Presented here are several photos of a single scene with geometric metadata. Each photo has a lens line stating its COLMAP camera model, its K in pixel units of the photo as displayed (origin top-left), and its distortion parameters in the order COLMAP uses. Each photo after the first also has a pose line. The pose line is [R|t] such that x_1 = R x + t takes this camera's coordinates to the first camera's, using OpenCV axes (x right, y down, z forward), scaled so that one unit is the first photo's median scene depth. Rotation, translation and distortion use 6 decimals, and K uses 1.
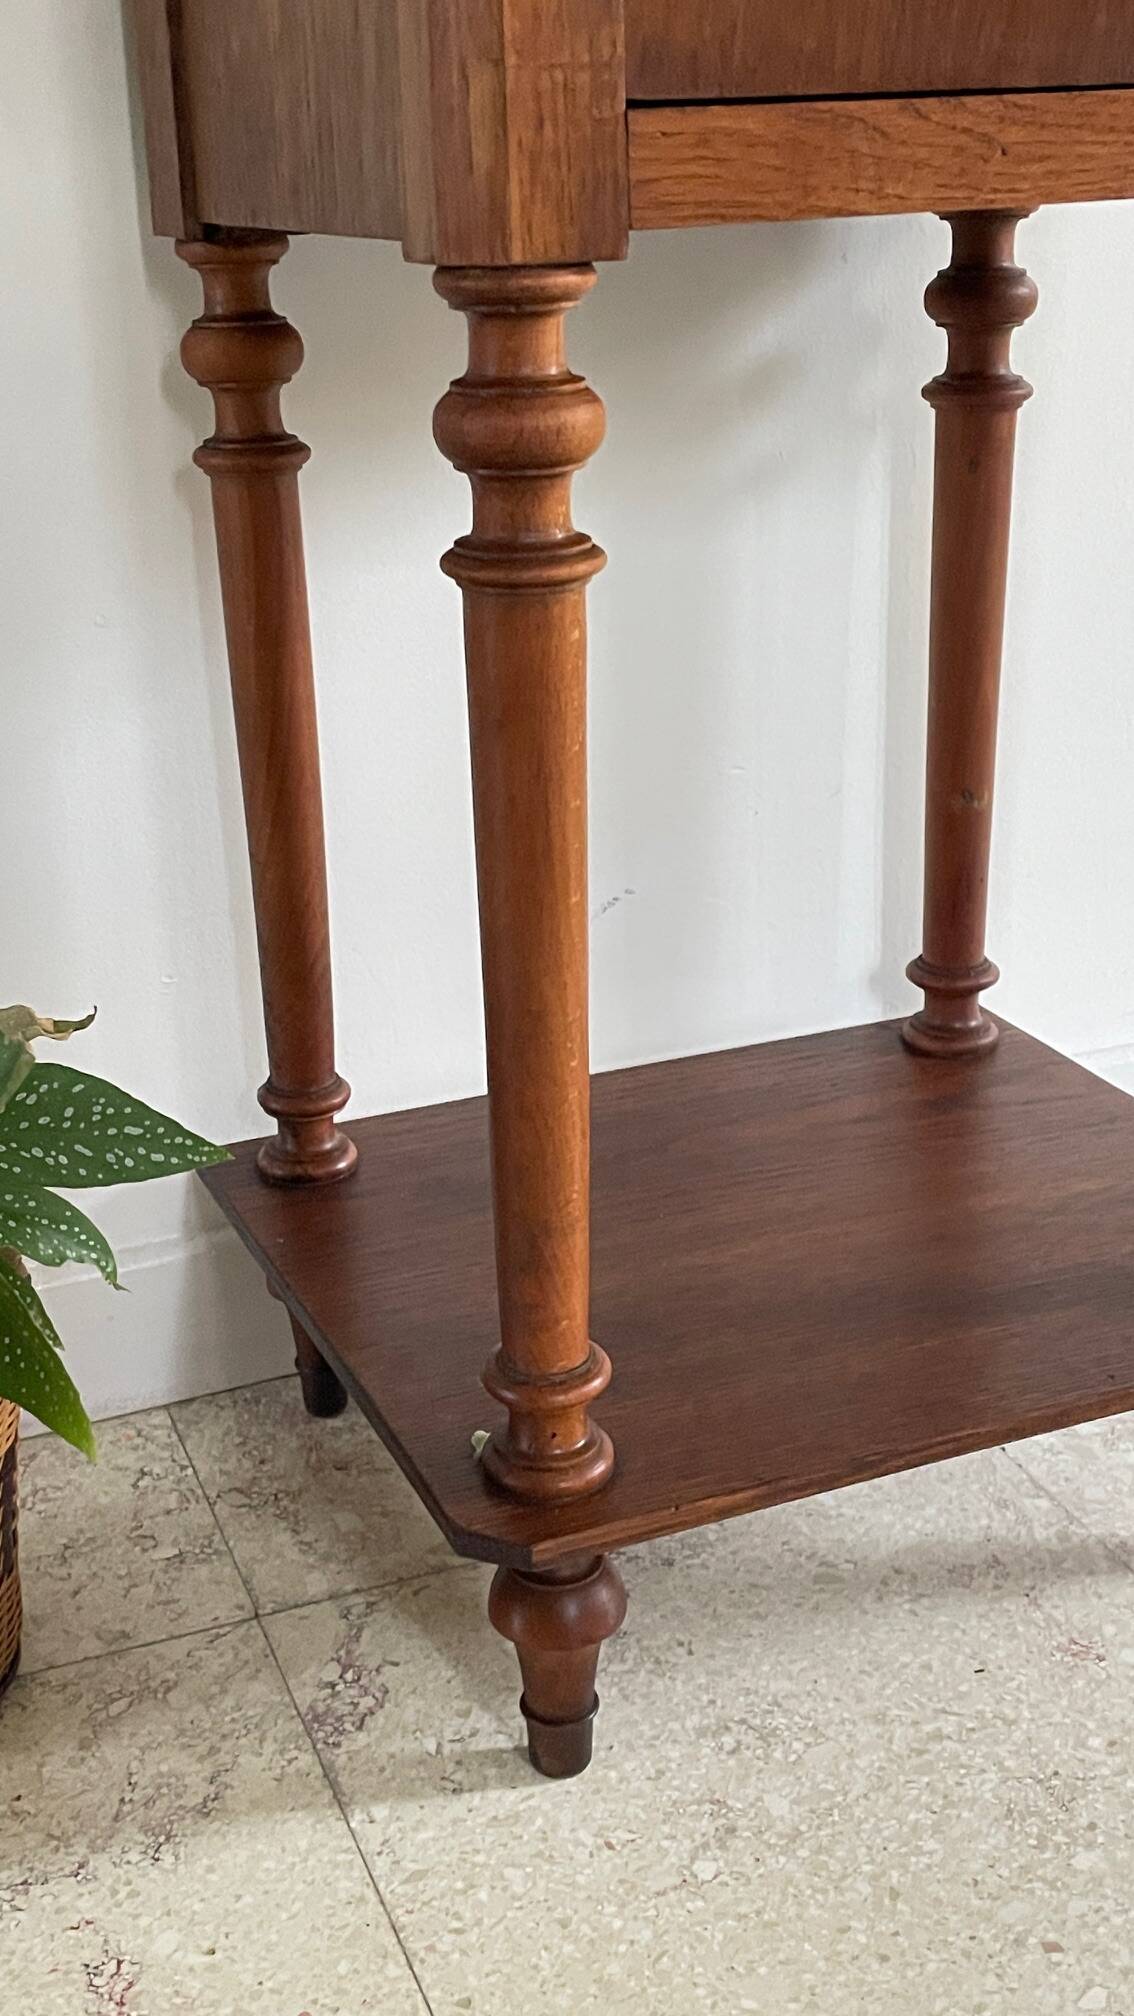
lens RADIAL K [[2355.2, 0, 571.9], [0, 2355.2, 1023.2], [0, 0, 1]] dist [0.075009, 0.000000]
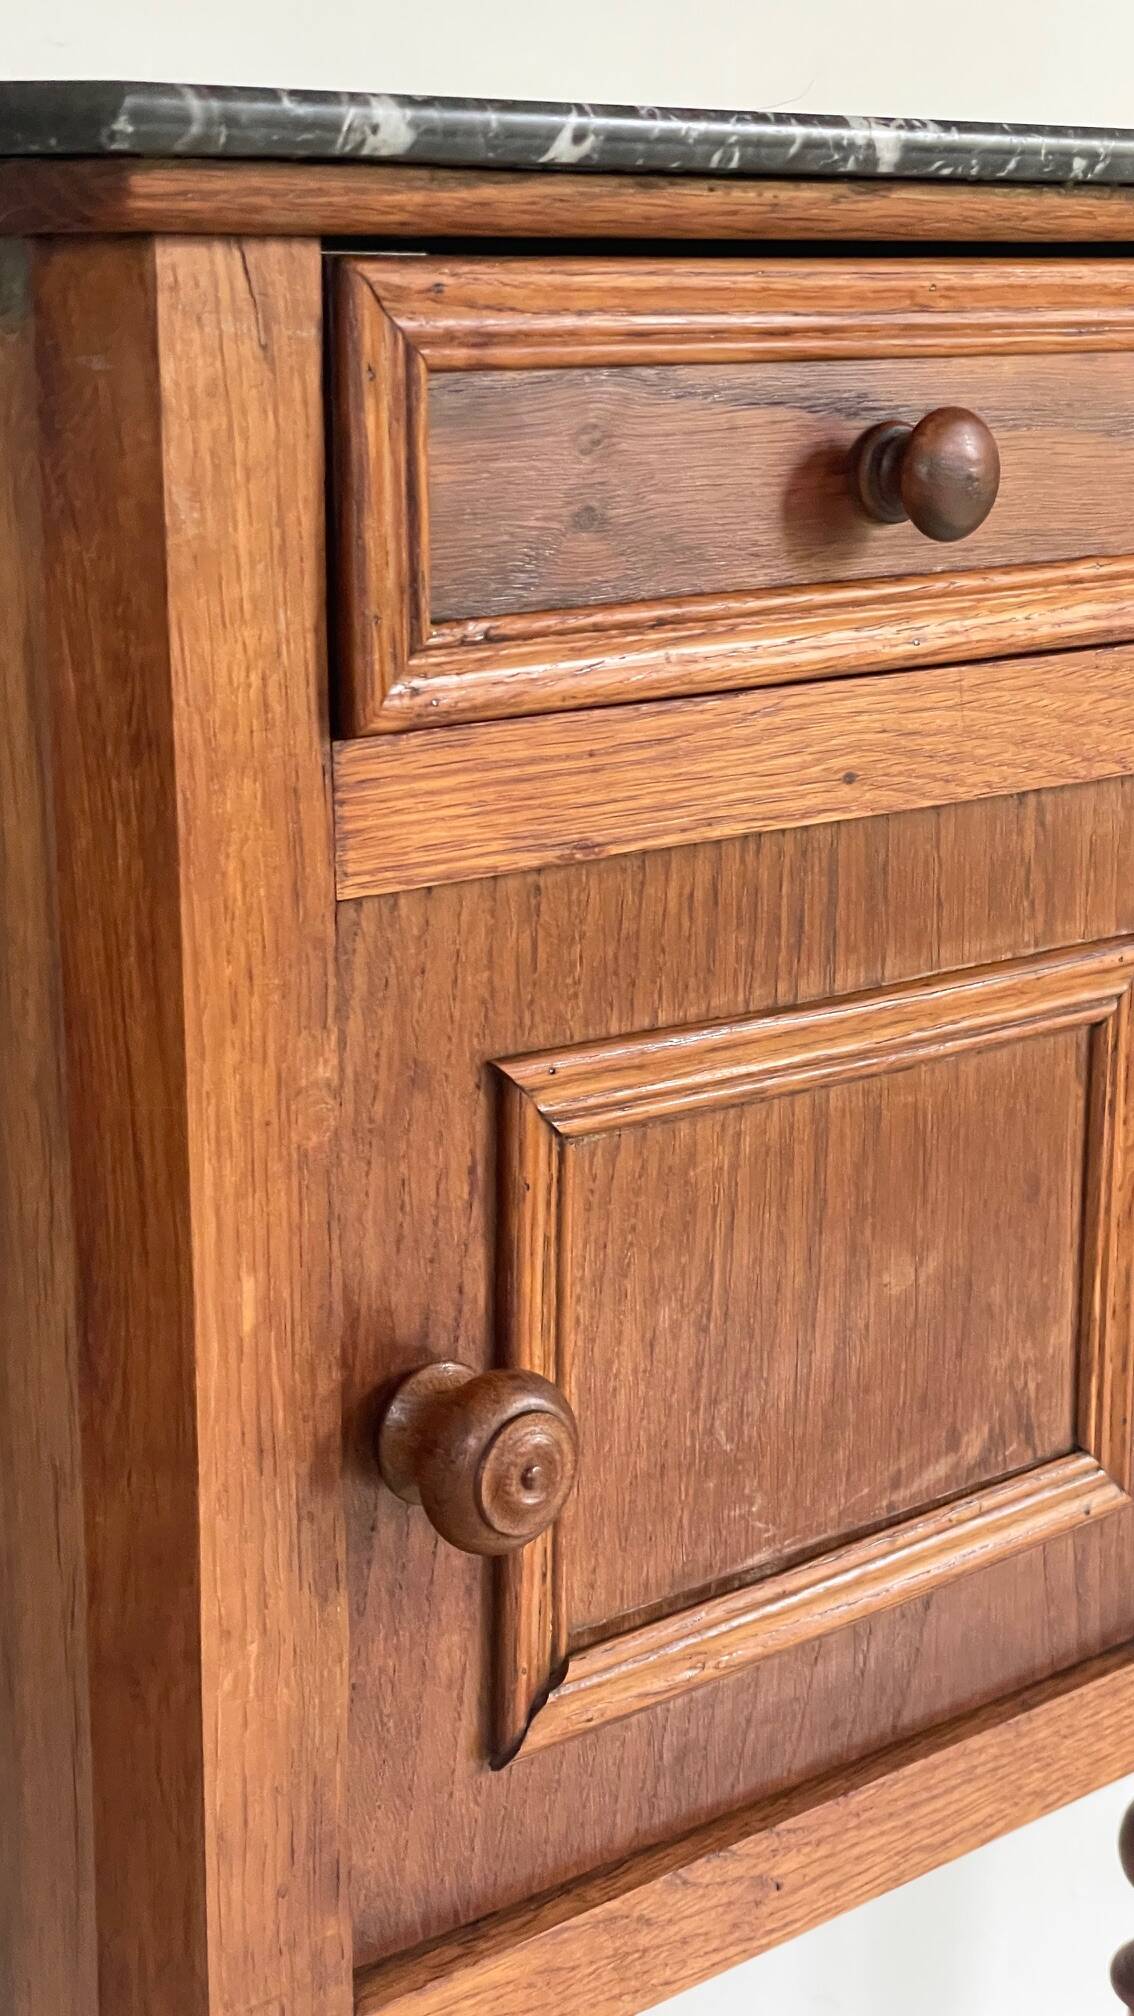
lens RADIAL K [[3018.4, 0, 521.7], [0, 3018.4, 1009.3], [0, 0, 1]] dist [0.086369, 0.000000]
pose [[0.956599, -0.036754, 0.289080, -0.143930], [0.074369, 0.989956, -0.120233, -0.435276], [-0.281757, 0.136513, 0.949725, 0.029404]]
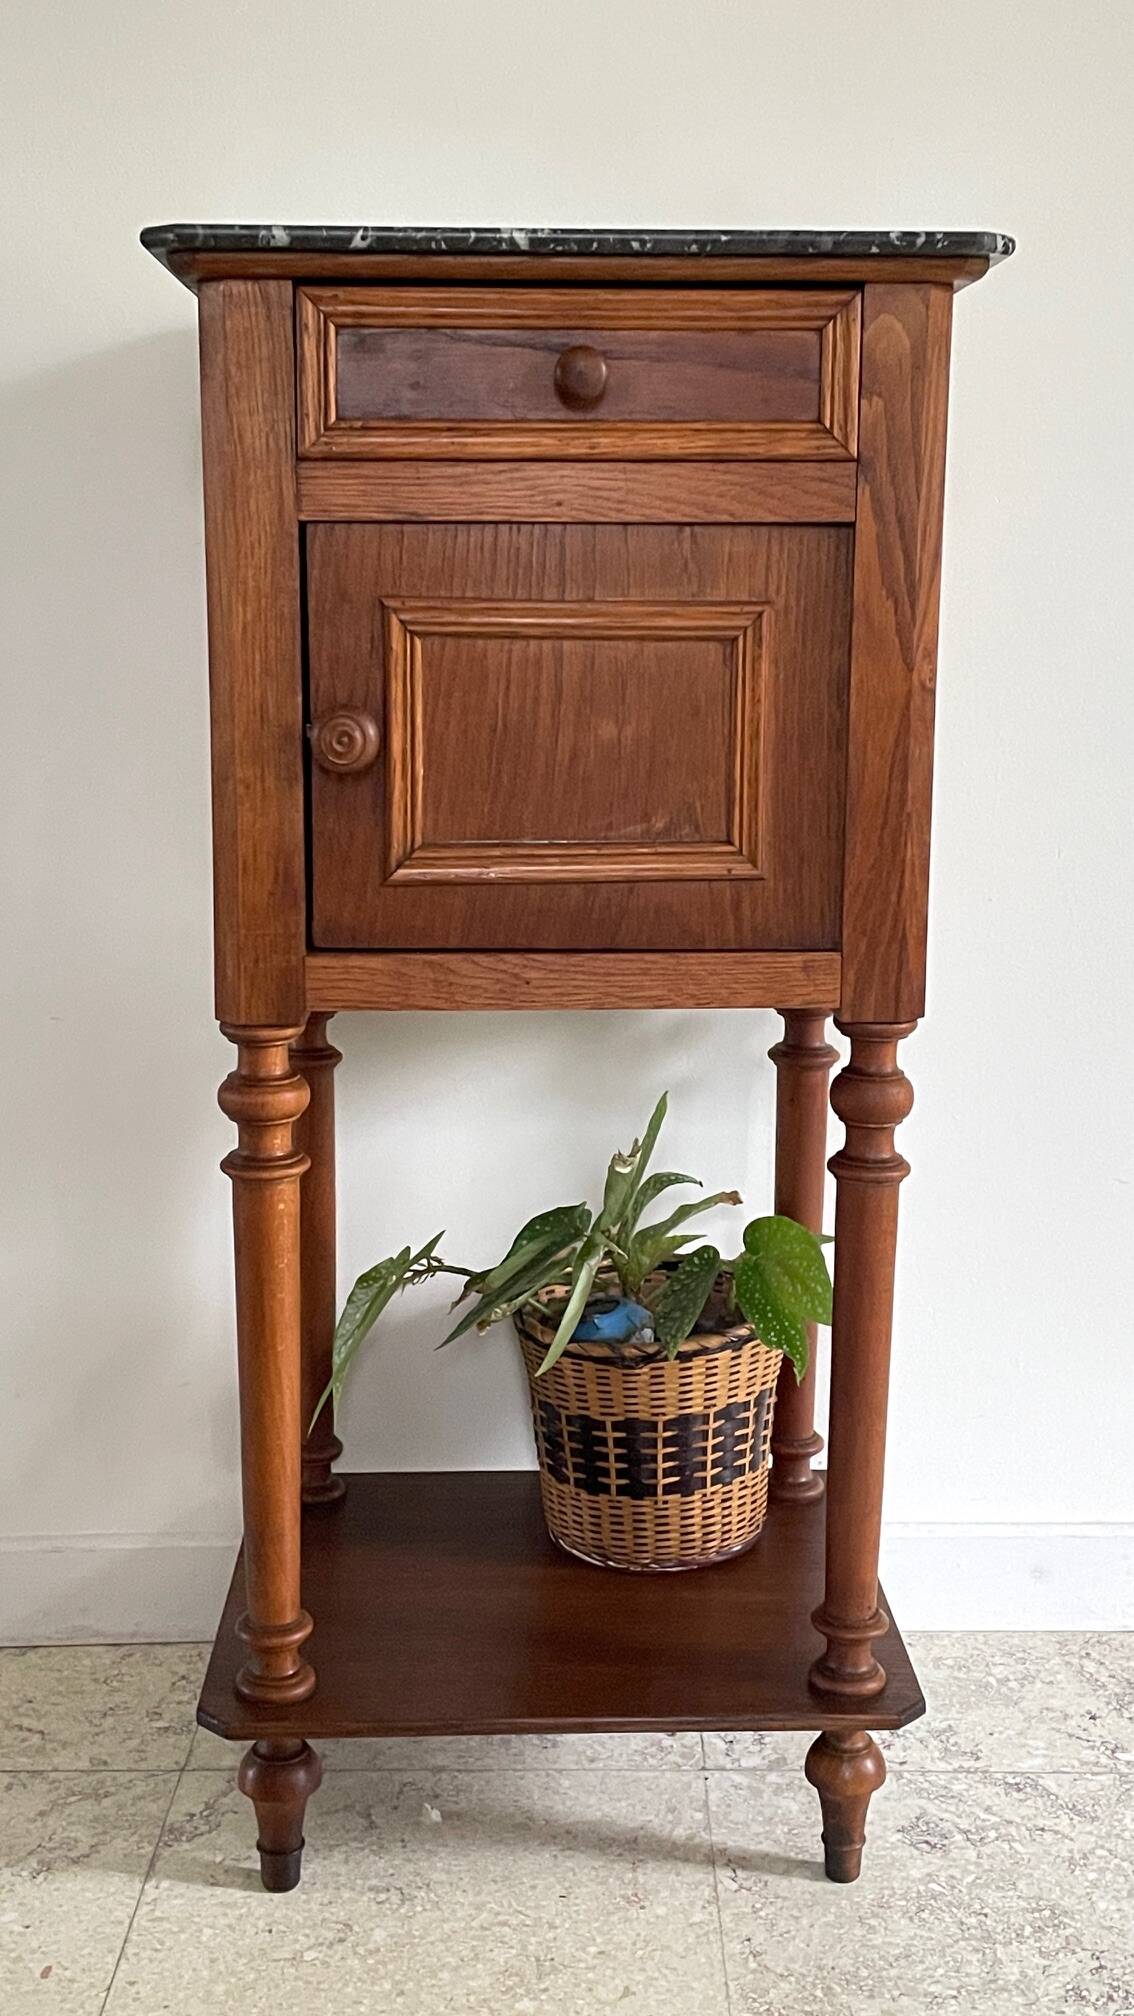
lens RADIAL K [[2355.2, 0, 576.1], [0, 2355.2, 1004.2], [0, 0, 1]] dist [0.075009, 0.000000]
pose [[0.932320, 0.100314, -0.347443, 0.695347], [-0.158747, 0.976767, -0.143963, -0.073239], [0.324929, 0.189376, 0.926584, -0.558944]]
